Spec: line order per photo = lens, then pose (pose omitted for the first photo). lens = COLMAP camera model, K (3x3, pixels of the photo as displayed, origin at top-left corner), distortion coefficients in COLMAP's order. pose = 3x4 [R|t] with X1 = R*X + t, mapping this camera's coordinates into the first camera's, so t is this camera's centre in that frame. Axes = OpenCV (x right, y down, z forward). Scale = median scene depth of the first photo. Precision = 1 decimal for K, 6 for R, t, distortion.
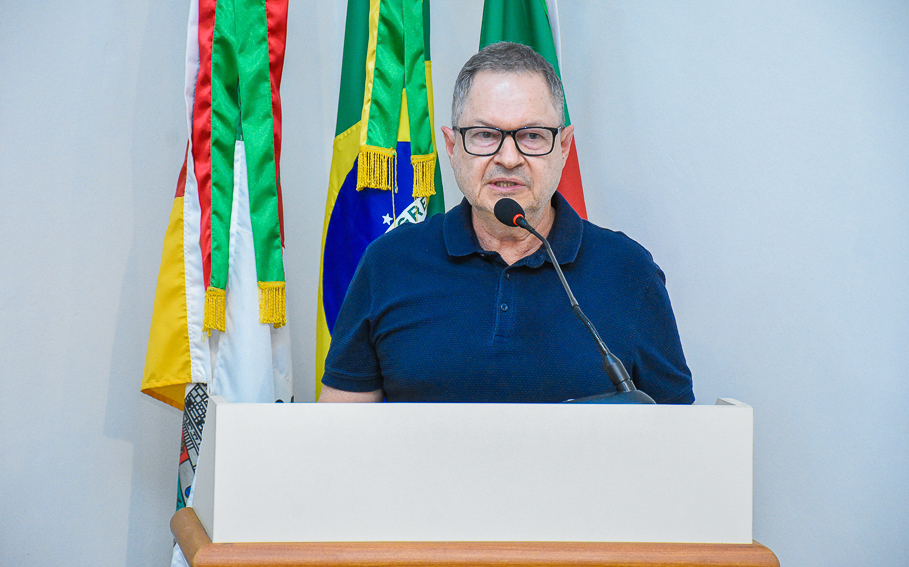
lens RADIAL K [[3734.0, 0, 449.7], [0, 3734.0, 281.0], [0, 0, 1]] dist [1.454001, 0.000000]
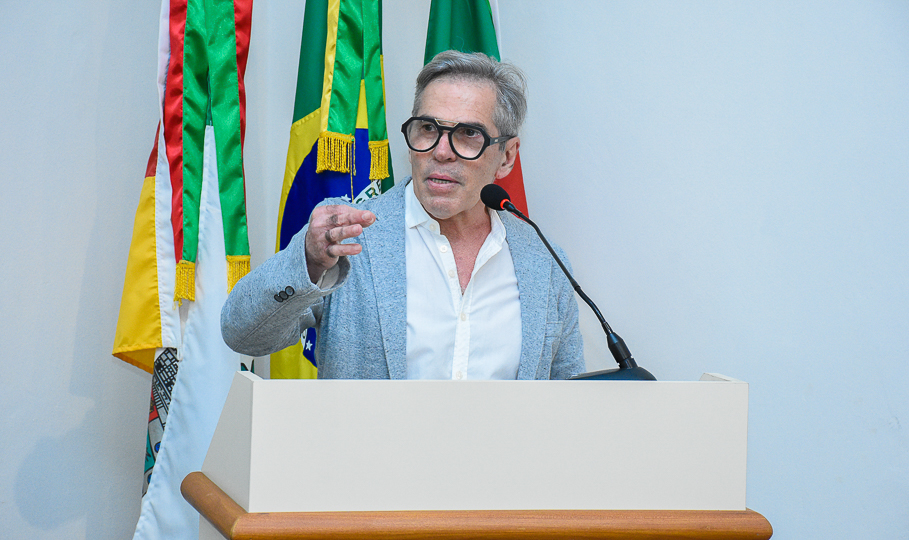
lens RADIAL K [[2902.0, 0, 456.3], [0, 2902.0, 278.4], [0, 0, 1]] dist [0.895308, 0.000000]
pose [[0.994247, 0.006051, 0.106942, -0.075066], [-0.007938, 0.999820, 0.017229, -0.008288], [-0.106819, -0.017979, 0.994116, 0.149527]]
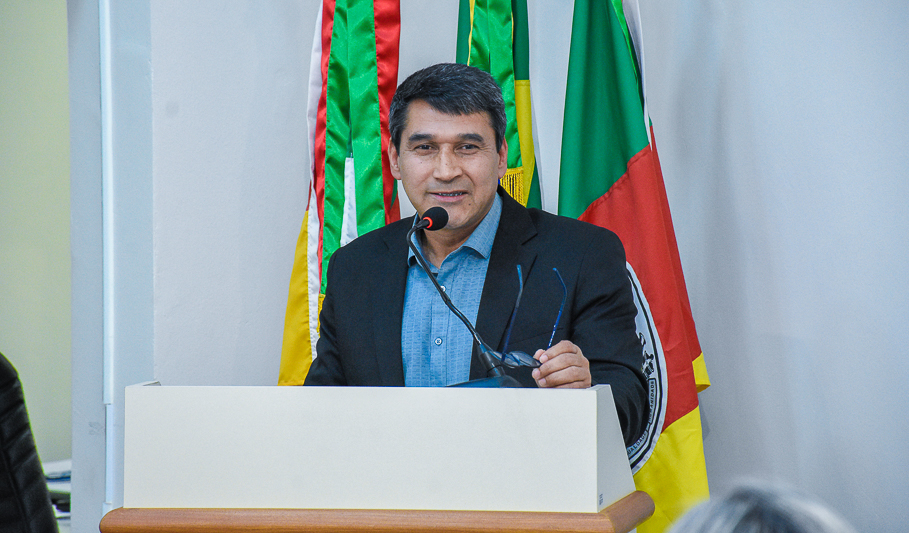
lens RADIAL K [[4710.6, 0, 455.8], [0, 4710.6, 259.8], [0, 0, 1]] dist [1.227731, 0.000000]
pose [[0.958579, -0.006825, -0.284745, 0.357333], [0.001858, 0.999841, -0.017711, 0.015863], [0.284821, 0.016448, 0.958440, -0.285822]]
